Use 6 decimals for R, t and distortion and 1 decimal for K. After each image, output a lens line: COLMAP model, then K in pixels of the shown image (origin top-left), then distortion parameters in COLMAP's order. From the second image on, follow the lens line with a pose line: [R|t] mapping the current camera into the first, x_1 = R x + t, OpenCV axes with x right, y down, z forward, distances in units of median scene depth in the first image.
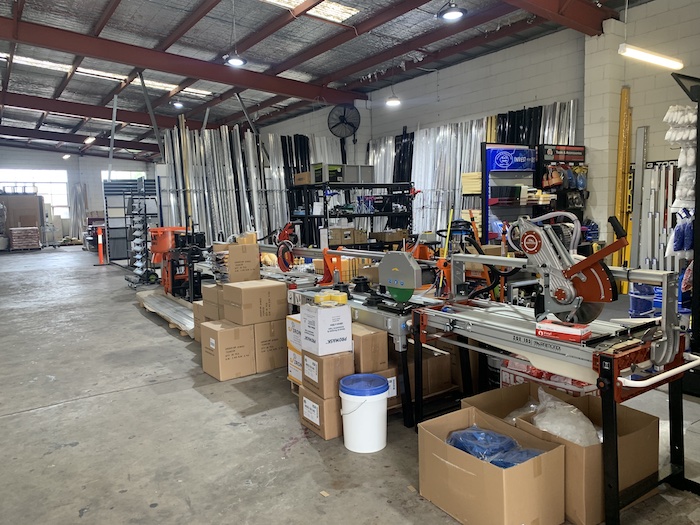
lens RADIAL K [[528.1, 0, 350.0], [0, 528.1, 262.5], [0, 0, 1]] dist [0.000860, 0.004374]
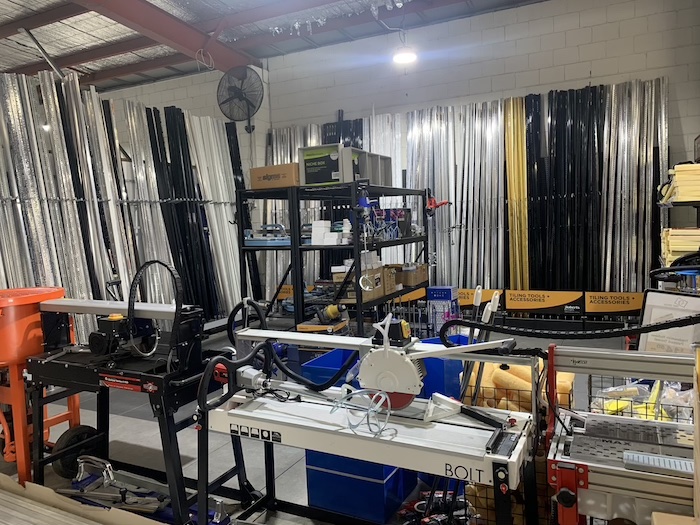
lens RADIAL K [[528.1, 0, 350.0], [0, 528.1, 262.5], [0, 0, 1]] dist [0.000860, 0.004374]
pose [[0.870542, -0.048870, 0.489661, -0.227927], [0.068320, 0.997423, -0.021915, -0.045651], [-0.487328, 0.052531, 0.871638, 0.410583]]
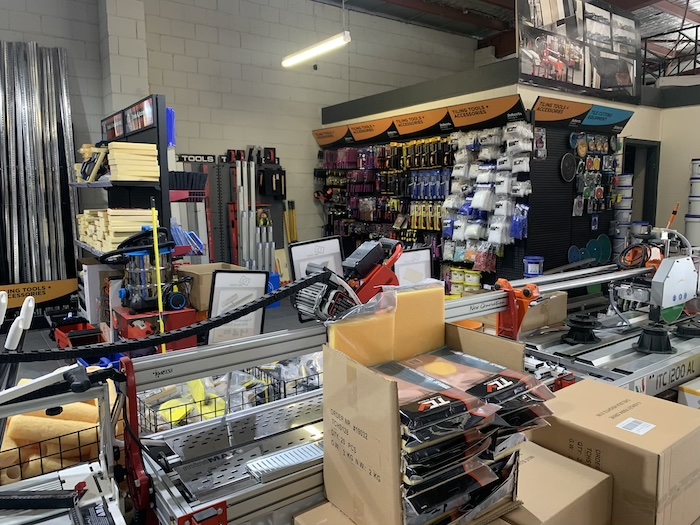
lens RADIAL K [[528.1, 0, 350.0], [0, 528.1, 262.5], [0, 0, 1]] dist [0.000860, 0.004374]
pose [[-0.039007, -0.107932, 0.993393, -0.211654], [0.108439, 0.987821, 0.111585, -0.048648], [-0.993338, 0.112075, -0.026828, 0.474918]]
